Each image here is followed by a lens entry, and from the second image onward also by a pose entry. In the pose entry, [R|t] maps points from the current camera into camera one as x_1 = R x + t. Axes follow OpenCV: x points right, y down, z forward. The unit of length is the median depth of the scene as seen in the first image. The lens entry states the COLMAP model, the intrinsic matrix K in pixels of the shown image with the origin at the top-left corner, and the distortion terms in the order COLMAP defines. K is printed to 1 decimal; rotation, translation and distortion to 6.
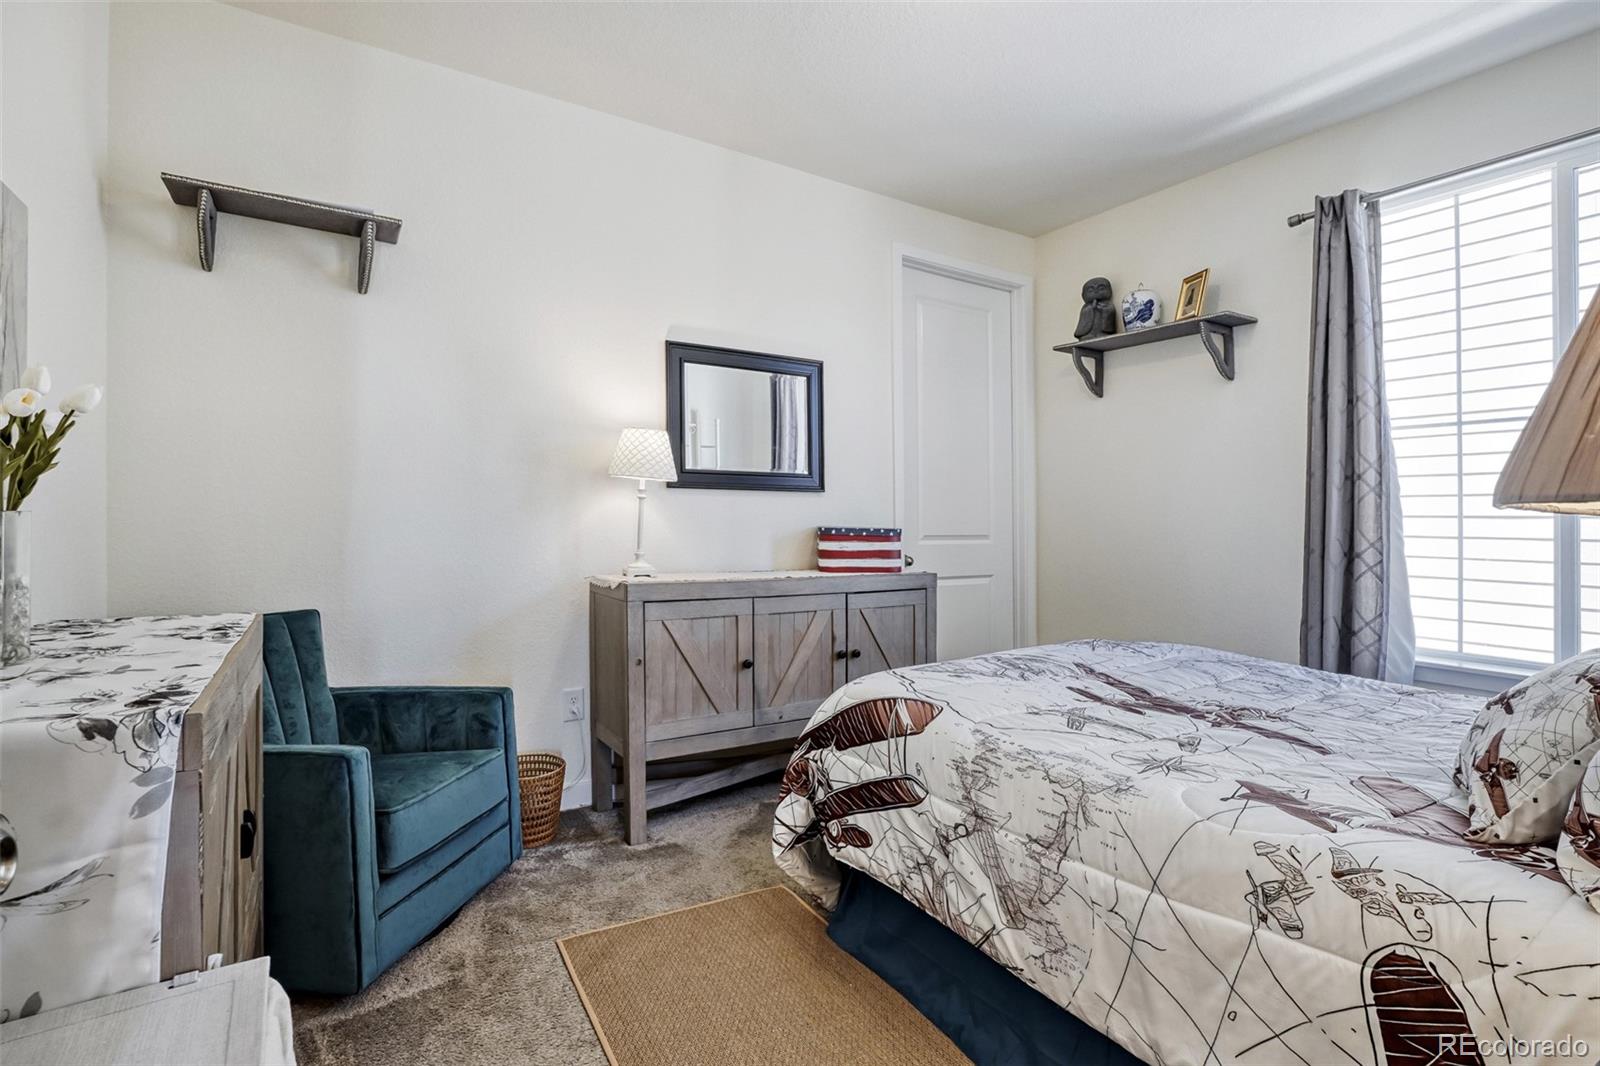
lens RADIAL K [[775.3, 0, 813.3], [0, 775.3, 537.7], [0, 0, 1]] dist [-0.030404, 0.005763]
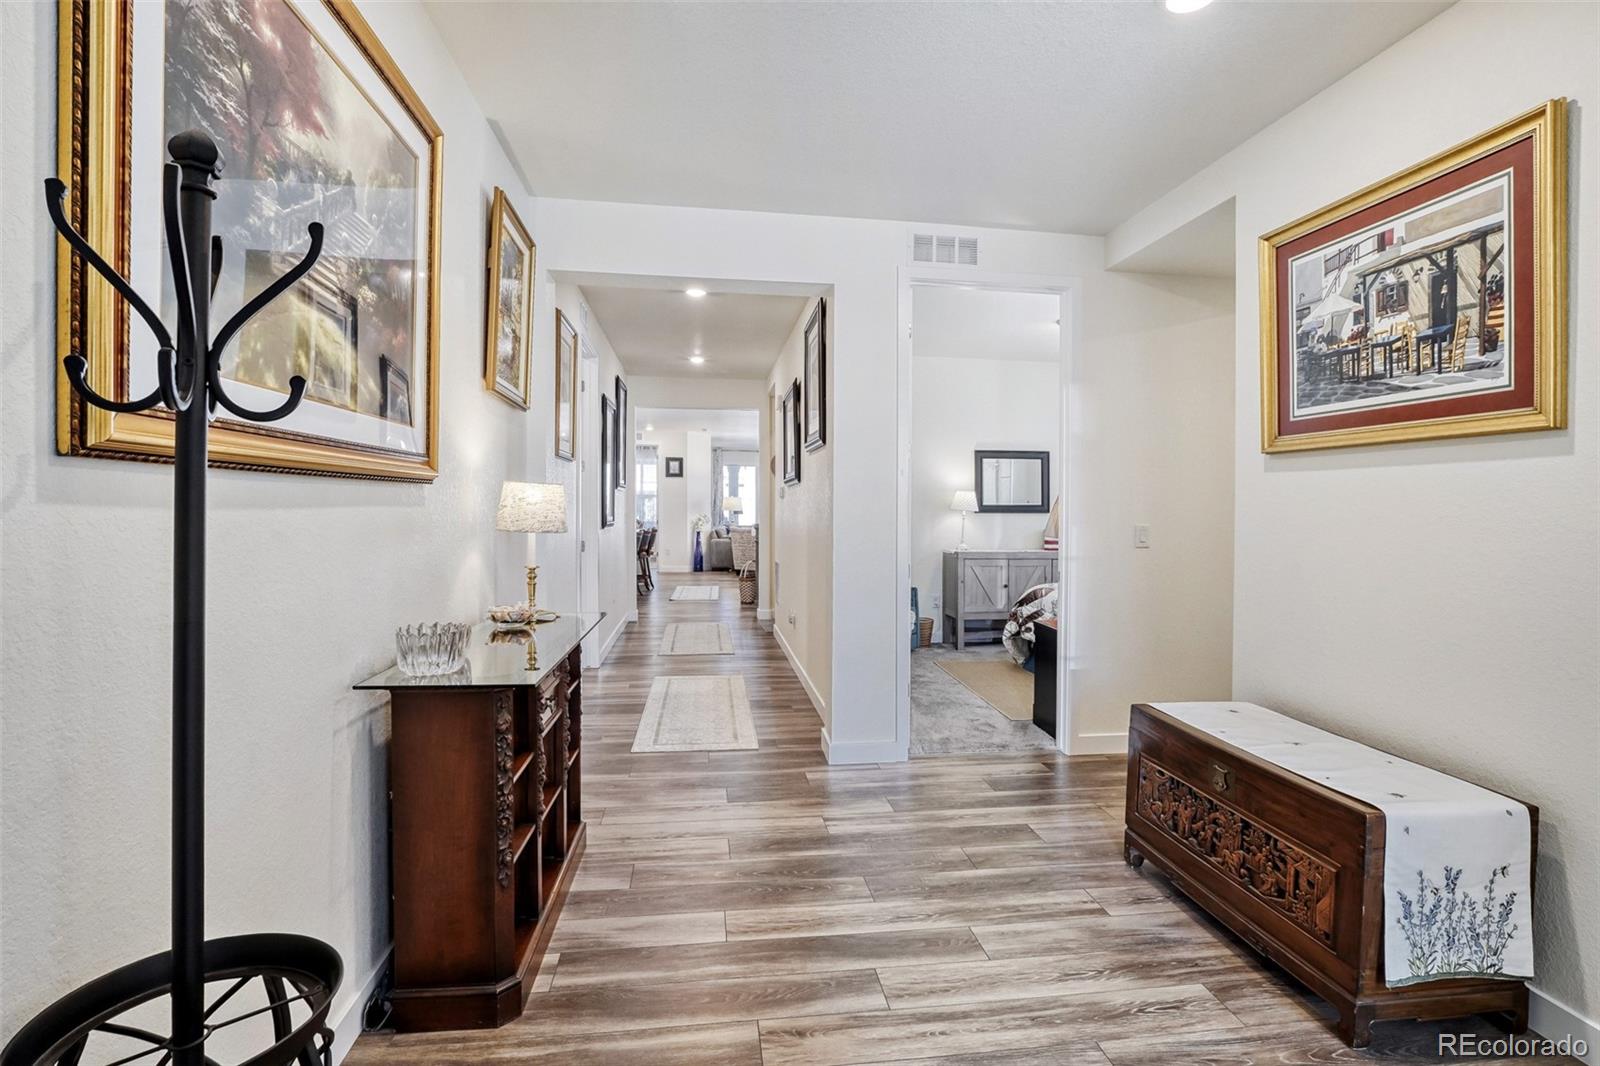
lens RADIAL K [[775.3, 0, 808.9], [0, 775.3, 525.7], [0, 0, 1]] dist [-0.030404, 0.005763]
pose [[0.911113, 0.009478, -0.412048, 0.341145], [-0.008253, 0.999955, 0.004753, -0.033121], [0.412075, -0.000930, 0.911150, -1.438675]]
